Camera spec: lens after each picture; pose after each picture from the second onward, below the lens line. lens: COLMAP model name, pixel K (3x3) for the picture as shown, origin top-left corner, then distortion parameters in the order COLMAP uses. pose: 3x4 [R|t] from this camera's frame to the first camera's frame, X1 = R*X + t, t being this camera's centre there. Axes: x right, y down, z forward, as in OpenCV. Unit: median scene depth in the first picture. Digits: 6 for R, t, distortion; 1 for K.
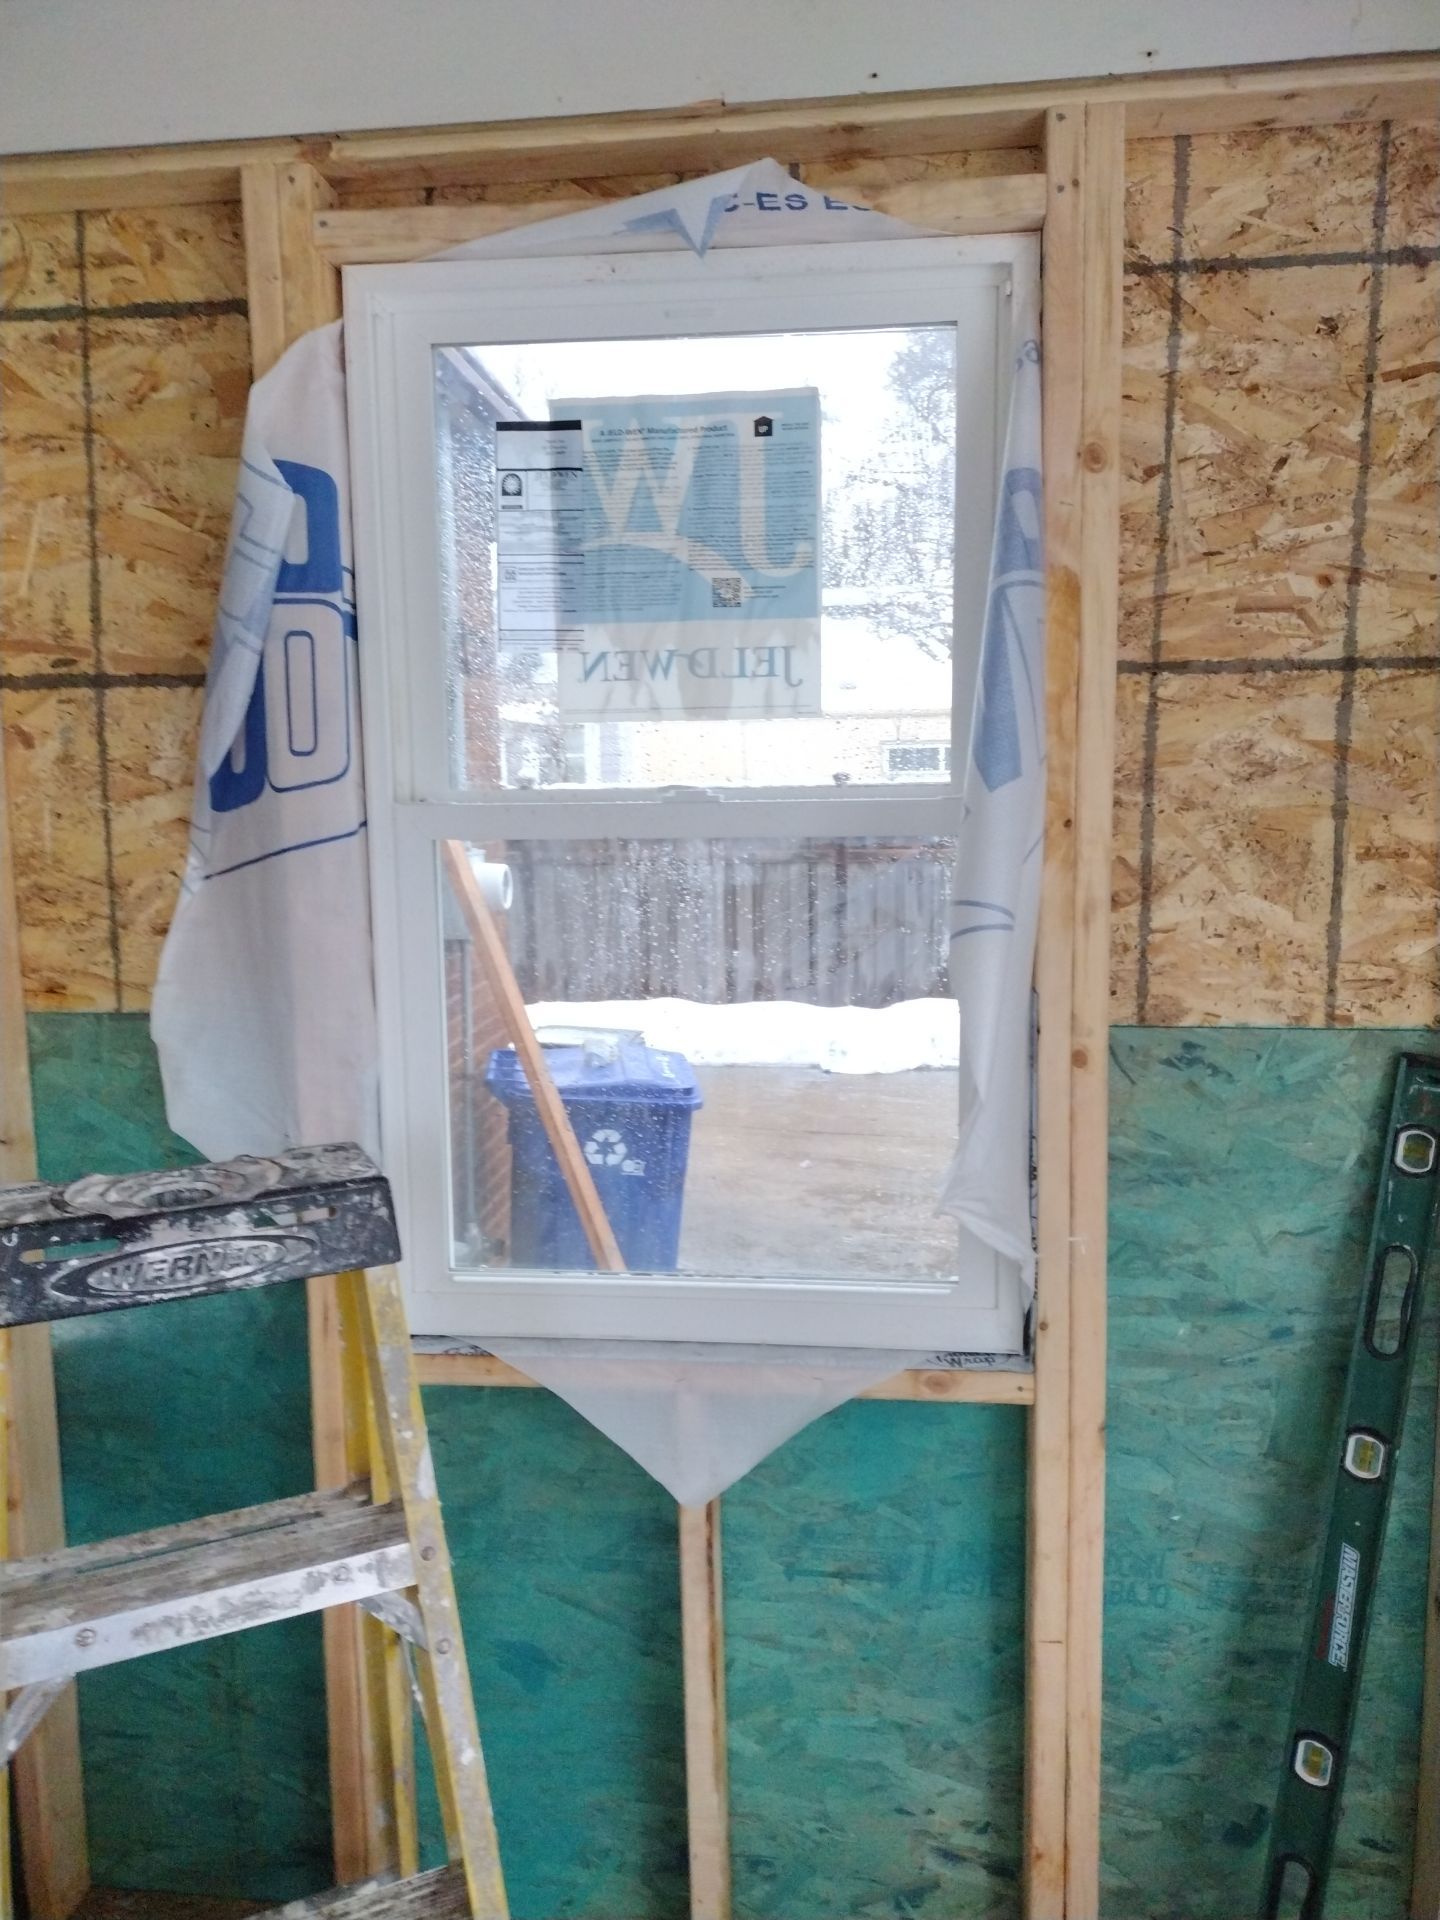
lens RADIAL K [[1431.6, 0, 690.5], [0, 1431.6, 966.7], [0, 0, 1]] dist [-0.012021, -0.002719]
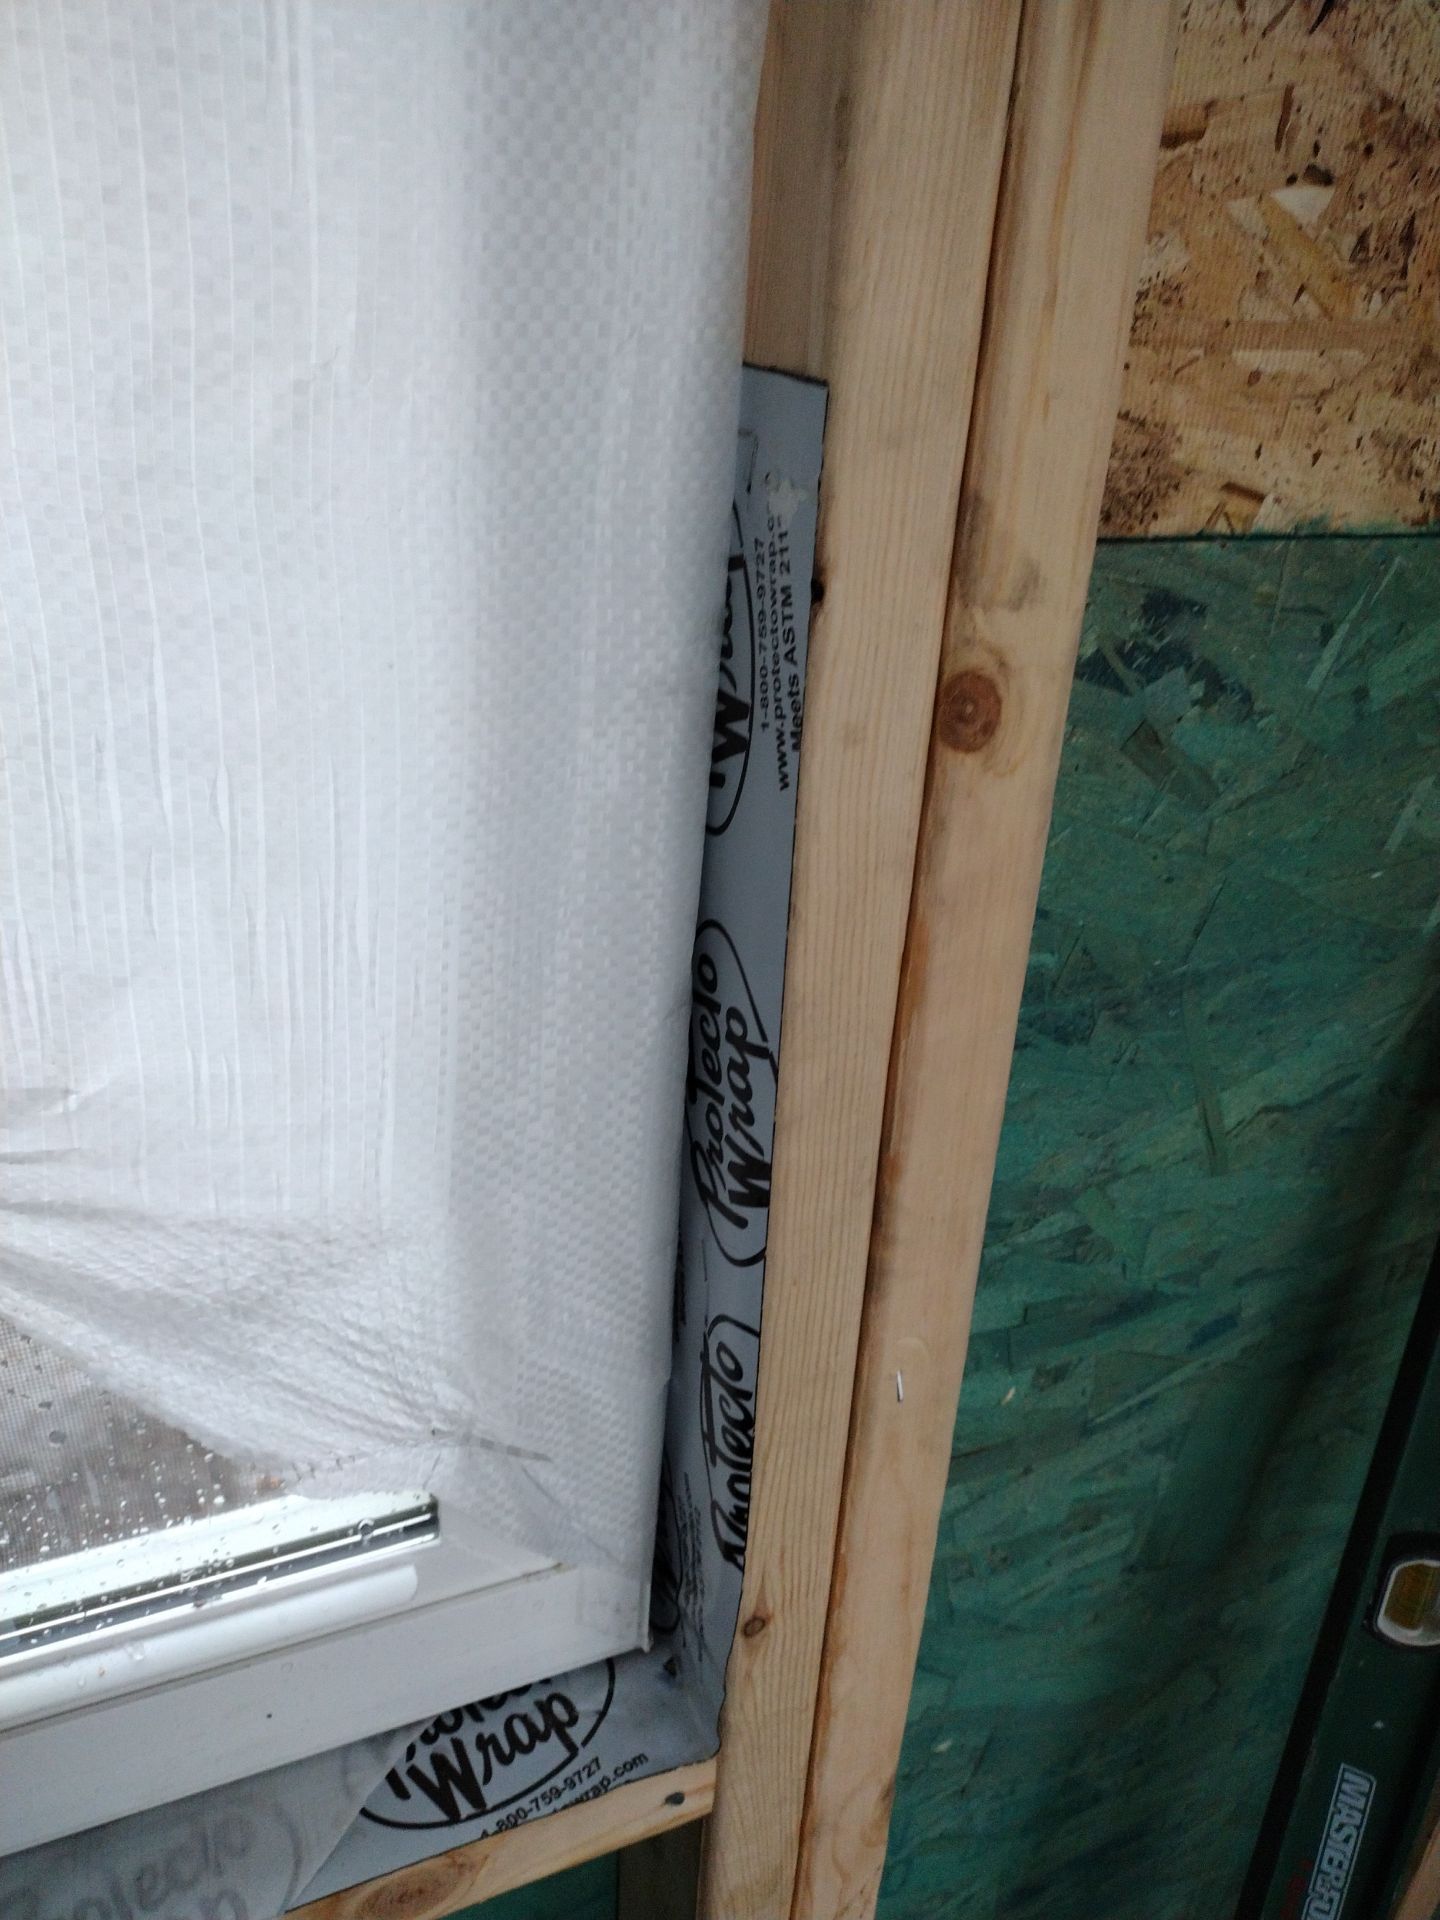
lens RADIAL K [[1431.6, 0, 690.5], [0, 1431.6, 966.7], [0, 0, 1]] dist [-0.012021, -0.002719]
pose [[0.861950, -0.174376, 0.476063, 0.117879], [0.000981, 0.939563, 0.342376, 0.025103], [-0.506993, -0.294644, 0.810027, 0.793511]]
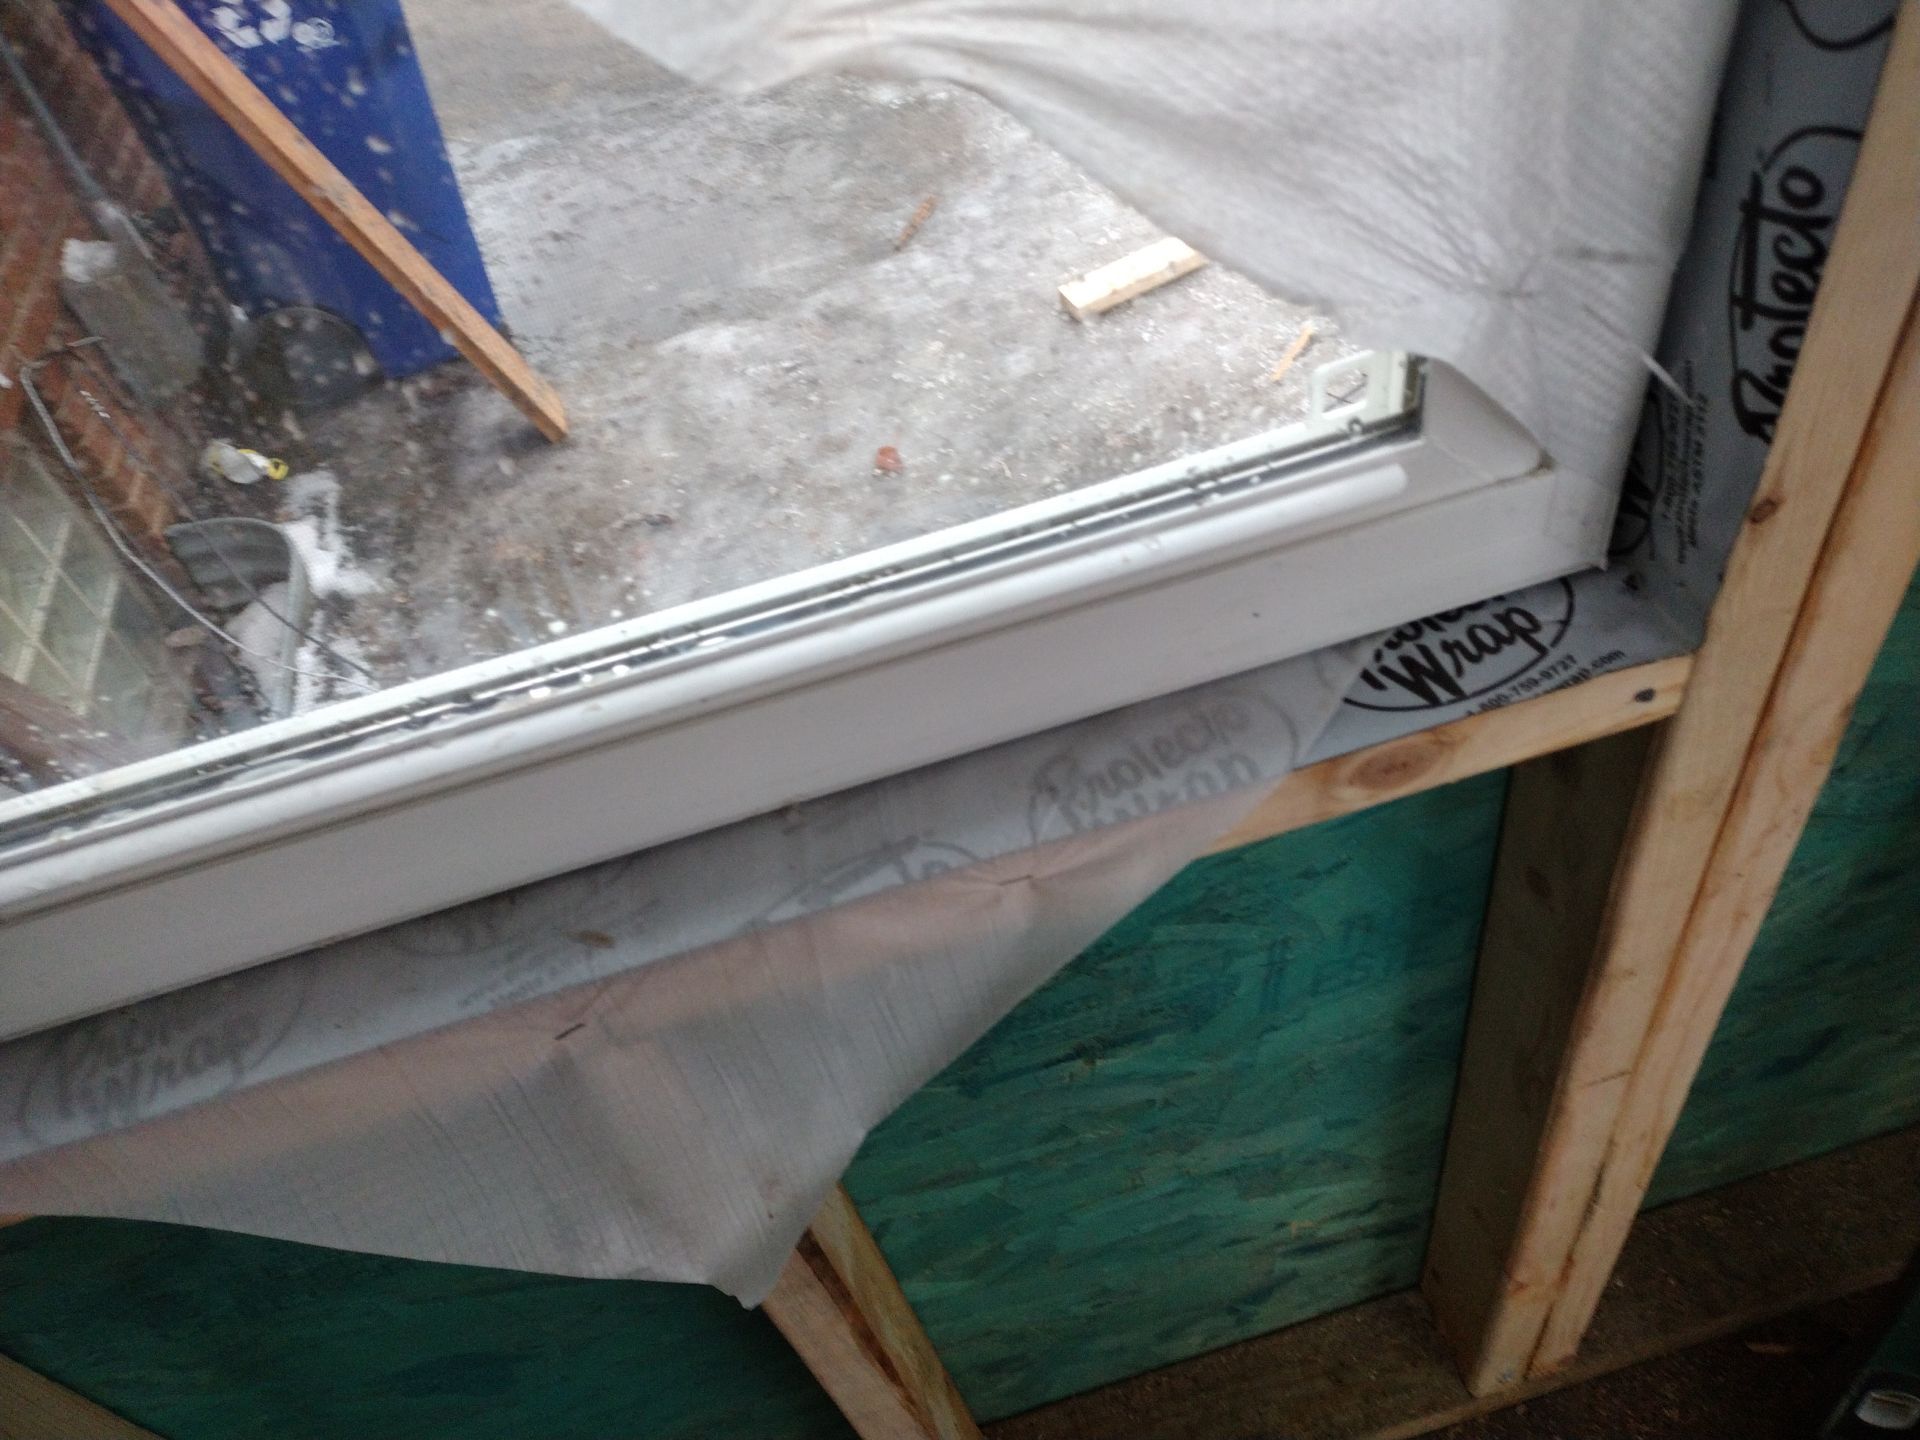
lens RADIAL K [[1452.9, 0, 960.0], [0, 1452.9, 720.0], [0, 0, 1]] dist [0.120098, -0.220197]
pose [[0.920688, -0.361962, 0.146006, 0.046061], [0.185739, 0.735344, 0.651744, 0.063119], [-0.343271, -0.572934, 0.744253, 0.799237]]
